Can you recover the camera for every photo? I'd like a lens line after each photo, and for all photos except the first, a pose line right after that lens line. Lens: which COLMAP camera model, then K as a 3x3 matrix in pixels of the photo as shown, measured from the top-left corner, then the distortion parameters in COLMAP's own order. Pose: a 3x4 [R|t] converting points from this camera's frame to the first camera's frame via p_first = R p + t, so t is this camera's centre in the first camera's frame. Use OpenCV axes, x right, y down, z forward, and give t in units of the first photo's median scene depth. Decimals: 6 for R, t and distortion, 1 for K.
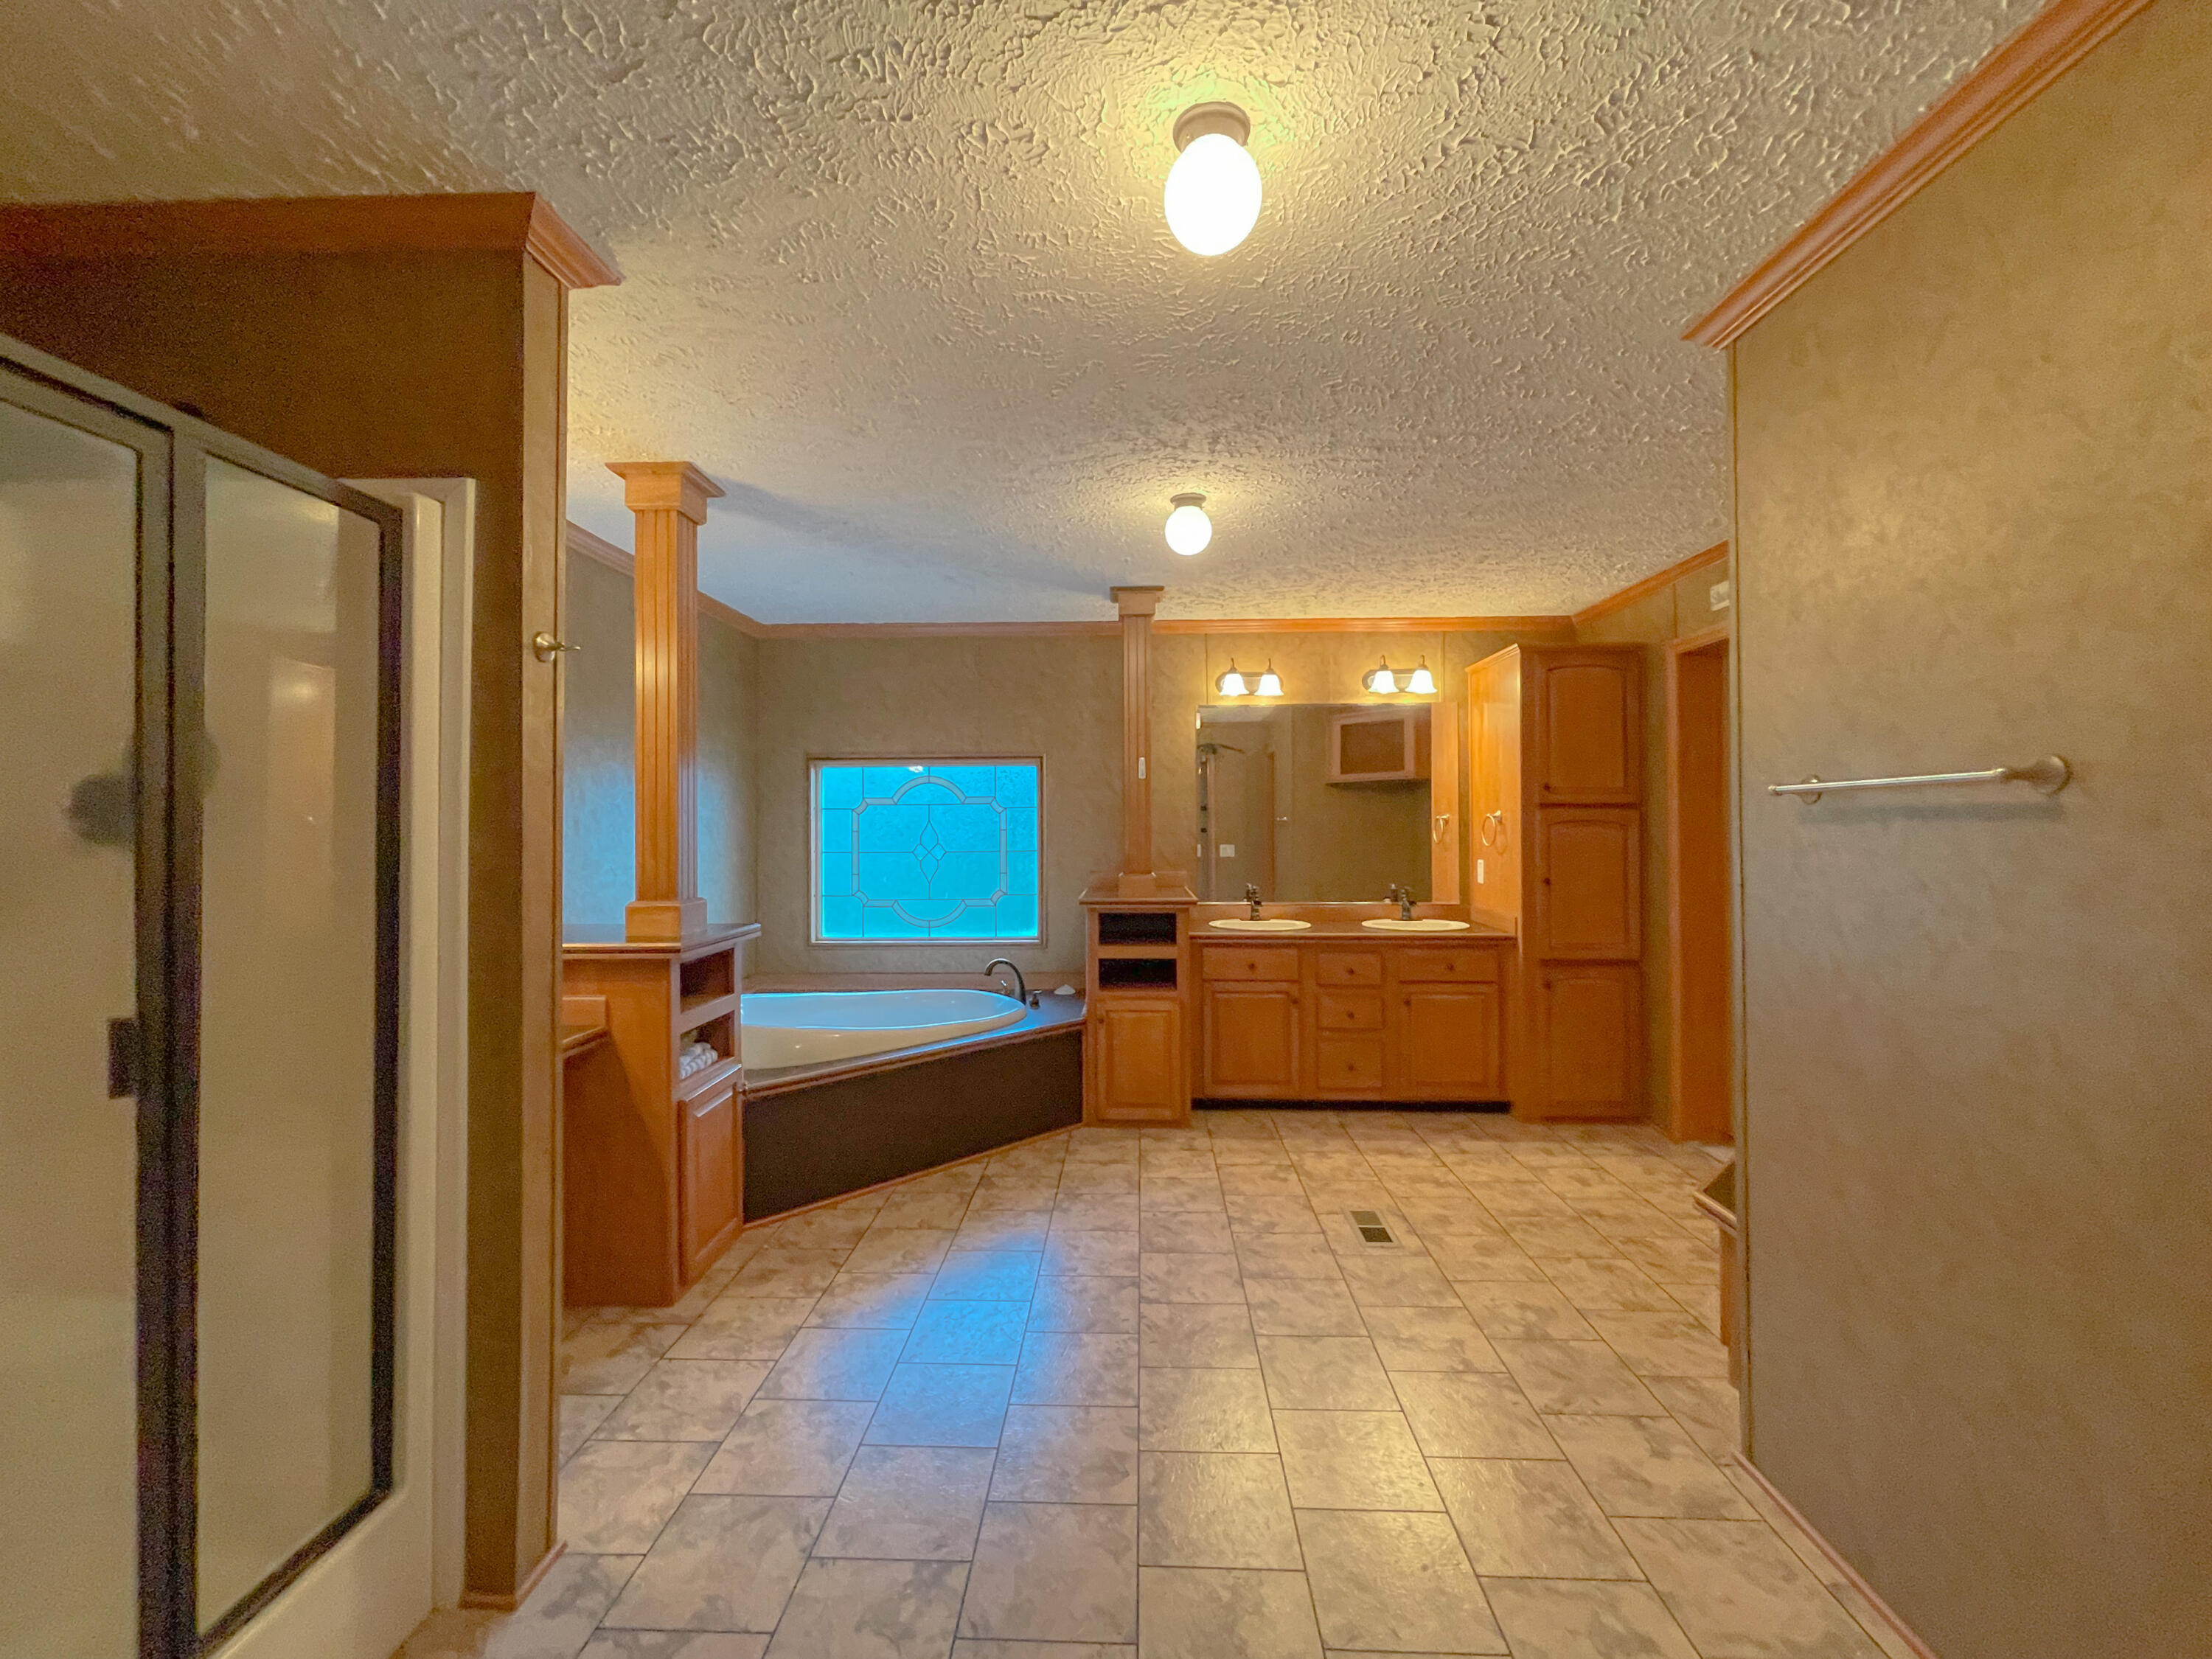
lens RADIAL K [[910.8, 0, 1109.5], [0, 910.8, 823.3], [0, 0, 1]] dist [0.000324, 0.000107]
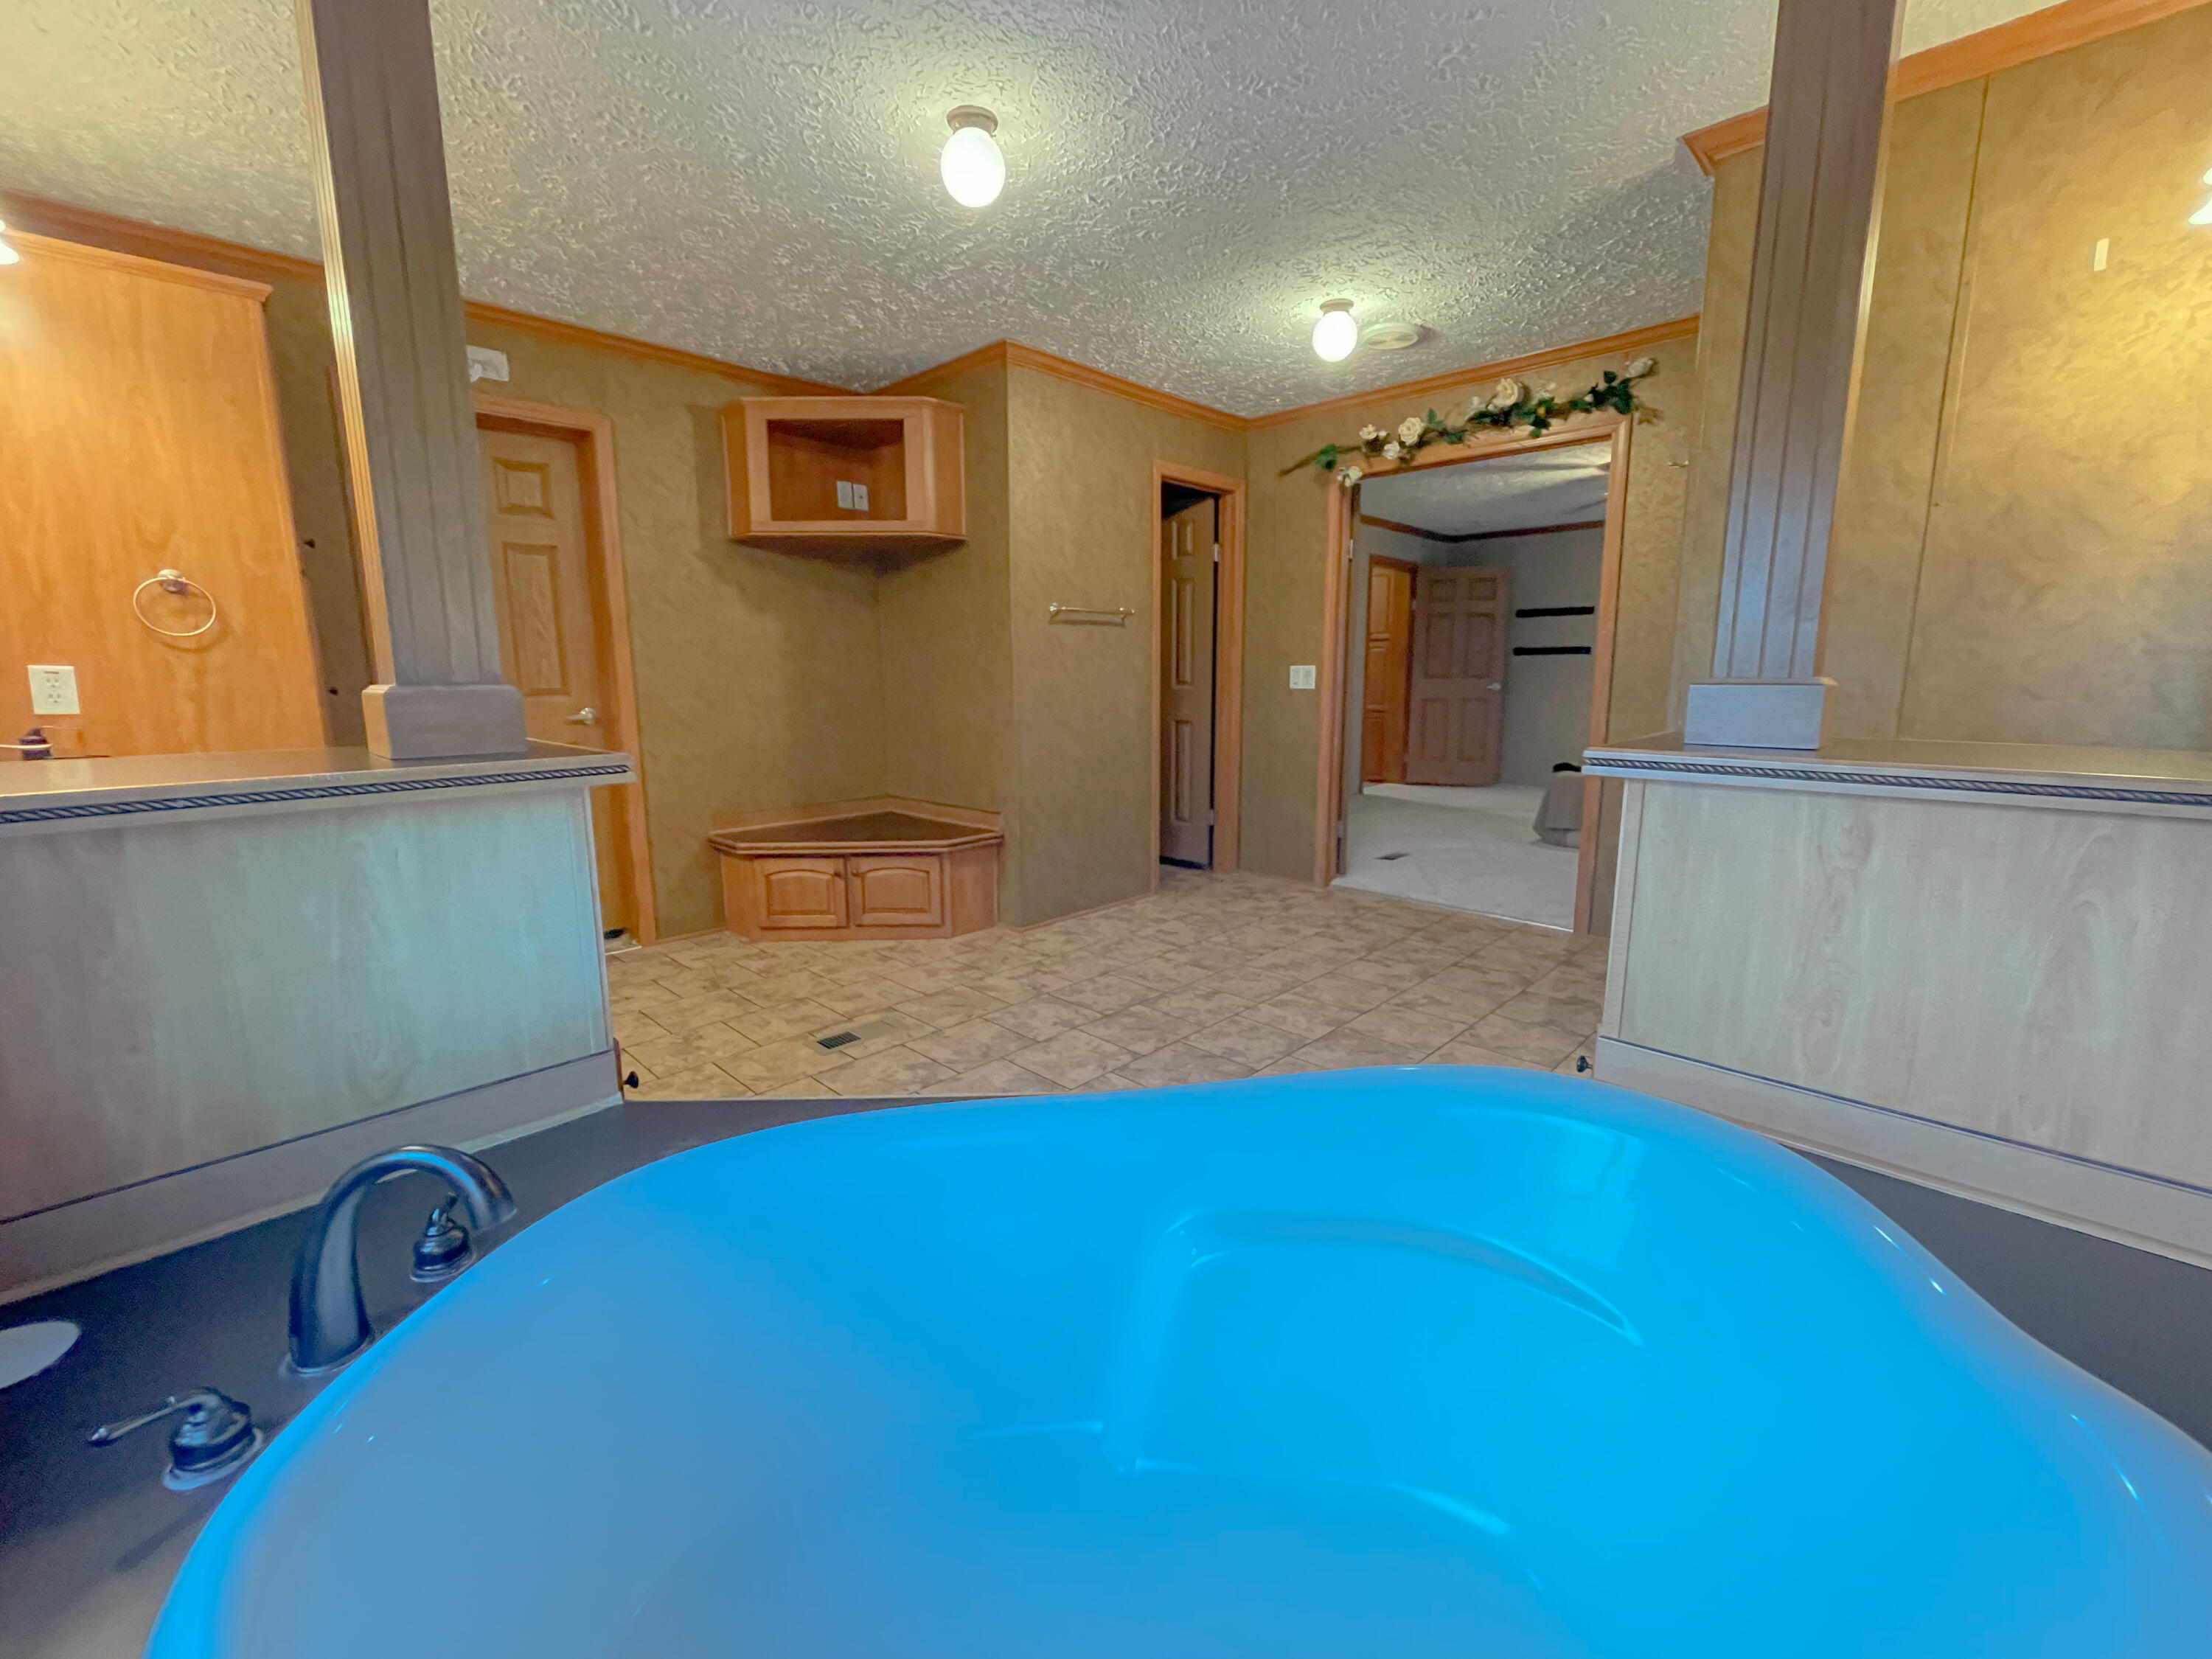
lens RADIAL K [[910.8, 0, 1116.4], [0, 910.8, 819.6], [0, 0, 1]] dist [0.000324, 0.000107]
pose [[-0.746629, -0.100212, 0.657649, -0.439021], [0.003302, 0.988018, 0.154303, 0.063720], [-0.665232, 0.117379, -0.737352, 1.266195]]
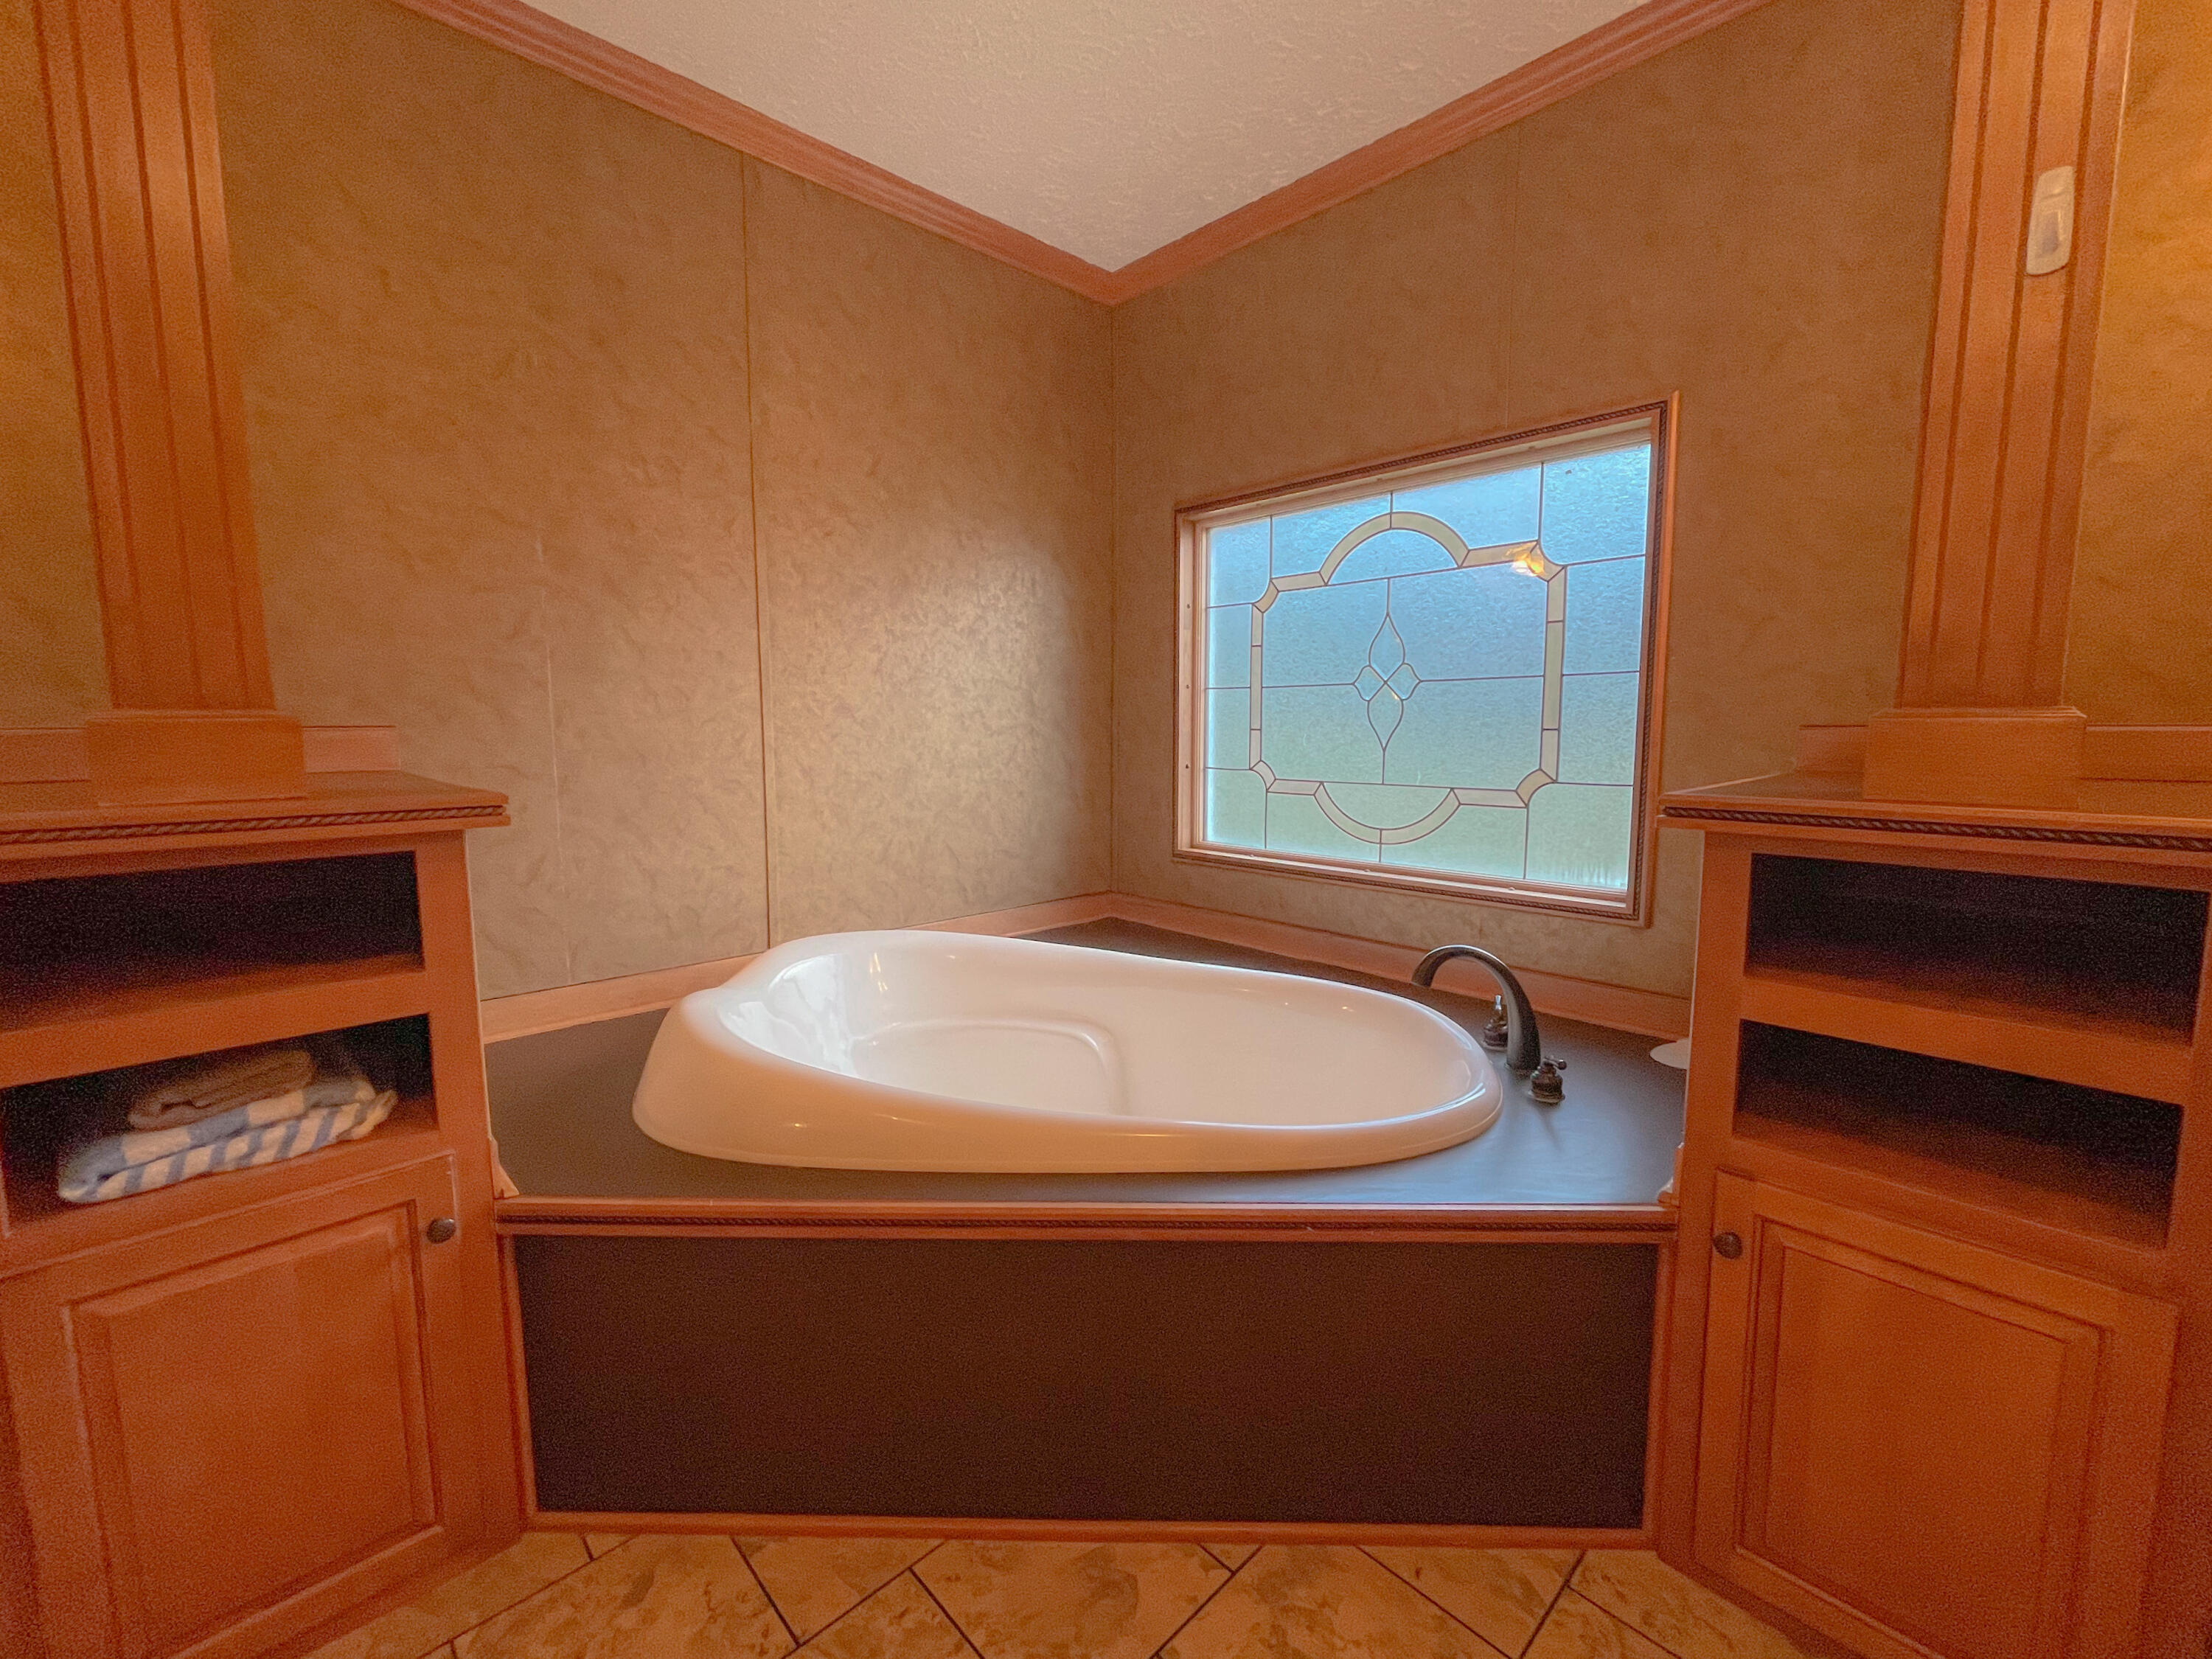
lens RADIAL K [[910.8, 0, 1112.4], [0, 910.8, 820.4], [0, 0, 1]] dist [0.000324, 0.000107]
pose [[0.713716, 0.077248, -0.696163, 0.043653], [0.002348, 0.993631, 0.112663, 0.067215], [0.700432, -0.082044, 0.708988, 0.770080]]
